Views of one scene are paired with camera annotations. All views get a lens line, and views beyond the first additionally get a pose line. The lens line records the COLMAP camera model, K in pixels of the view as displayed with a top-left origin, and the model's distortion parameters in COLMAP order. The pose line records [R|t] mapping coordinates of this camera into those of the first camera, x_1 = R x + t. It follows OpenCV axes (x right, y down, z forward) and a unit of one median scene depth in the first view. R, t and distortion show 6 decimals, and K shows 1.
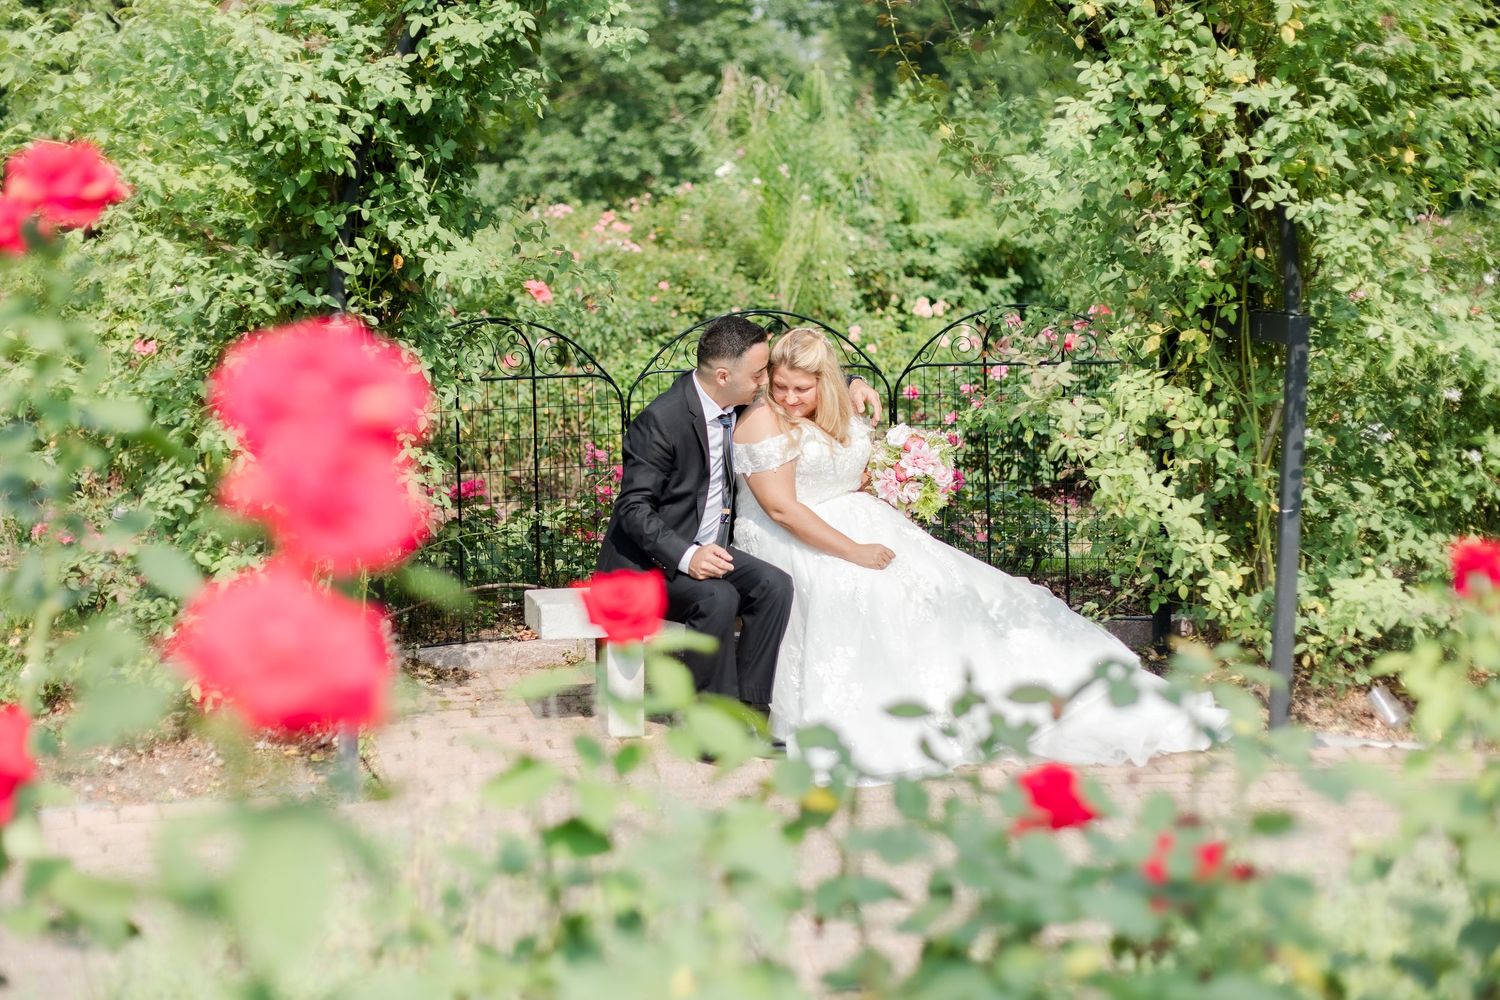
lens RADIAL K [[2136.1, 0, 737.8], [0, 2136.1, 494.0], [0, 0, 1]] dist [0.009298, 0.000000]
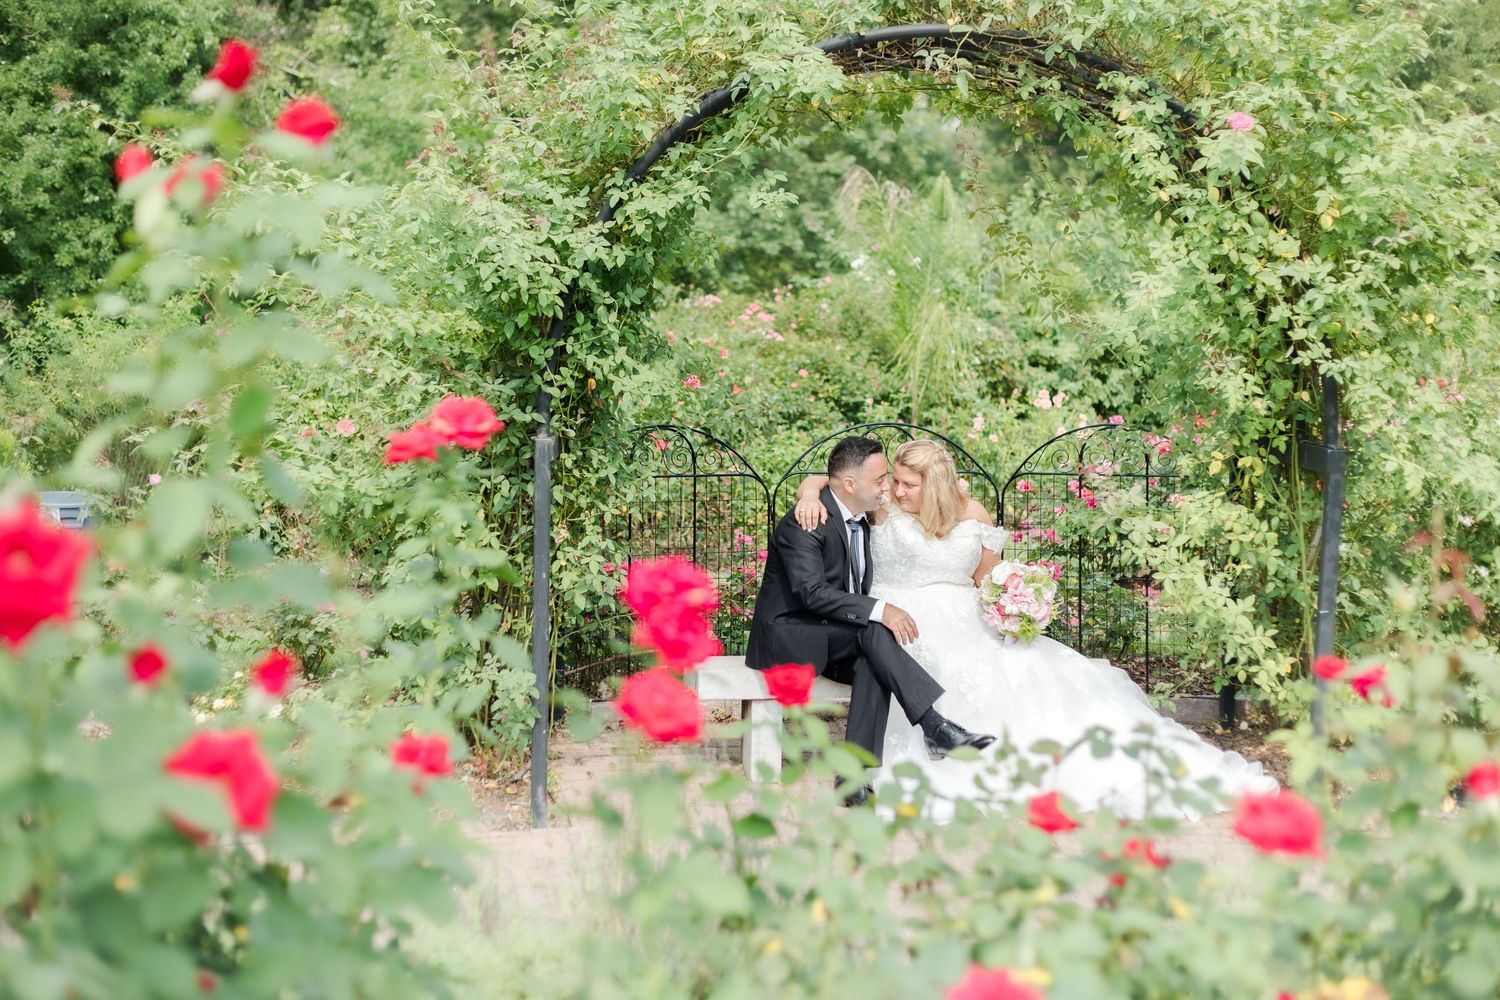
lens RADIAL K [[2136.1, 0, 769.3], [0, 2136.1, 454.1], [0, 0, 1]] dist [0.009298, 0.000000]
pose [[0.998492, 0.027848, -0.047311, 0.001493], [-0.030034, 0.998483, -0.046154, -0.015999], [0.045954, 0.047505, 0.997813, -0.215663]]
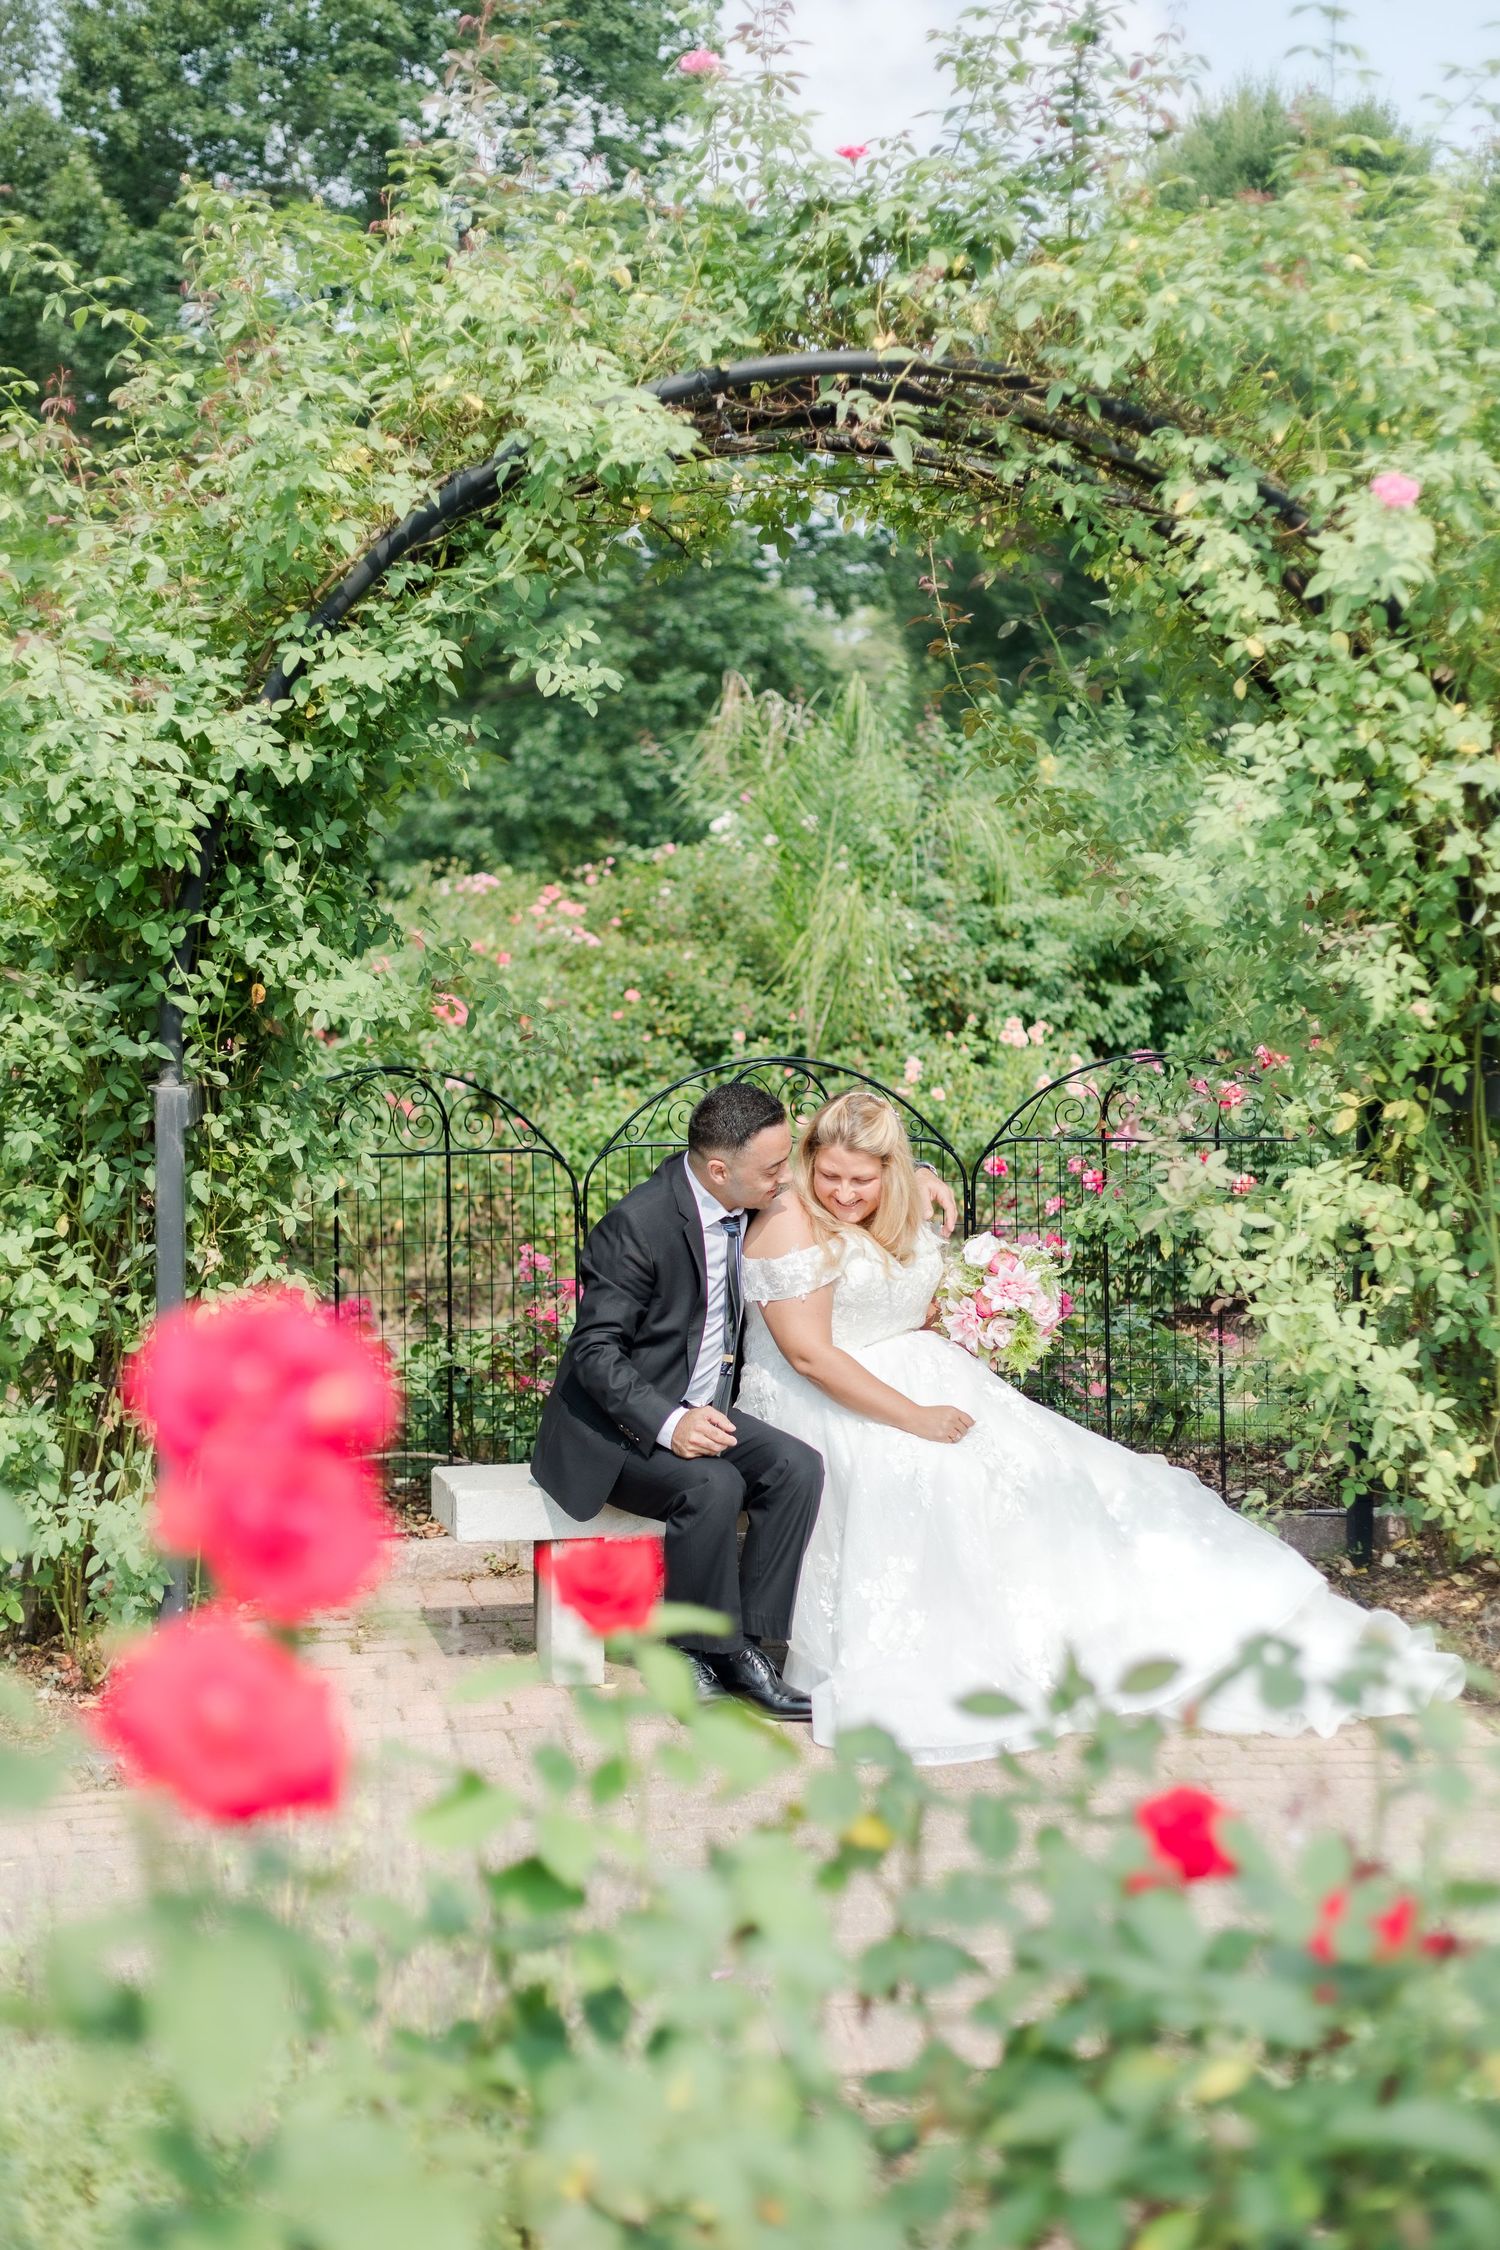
lens RADIAL K [[3204.2, 0, 762.7], [0, 3204.2, 1118.9], [0, 0, 1]] dist [0.009298, 0.000000]
pose [[0.999911, 0.010668, 0.008028, -0.003170], [-0.010234, 0.998581, -0.052262, -0.015427], [-0.008575, 0.052175, 0.998601, -0.038171]]
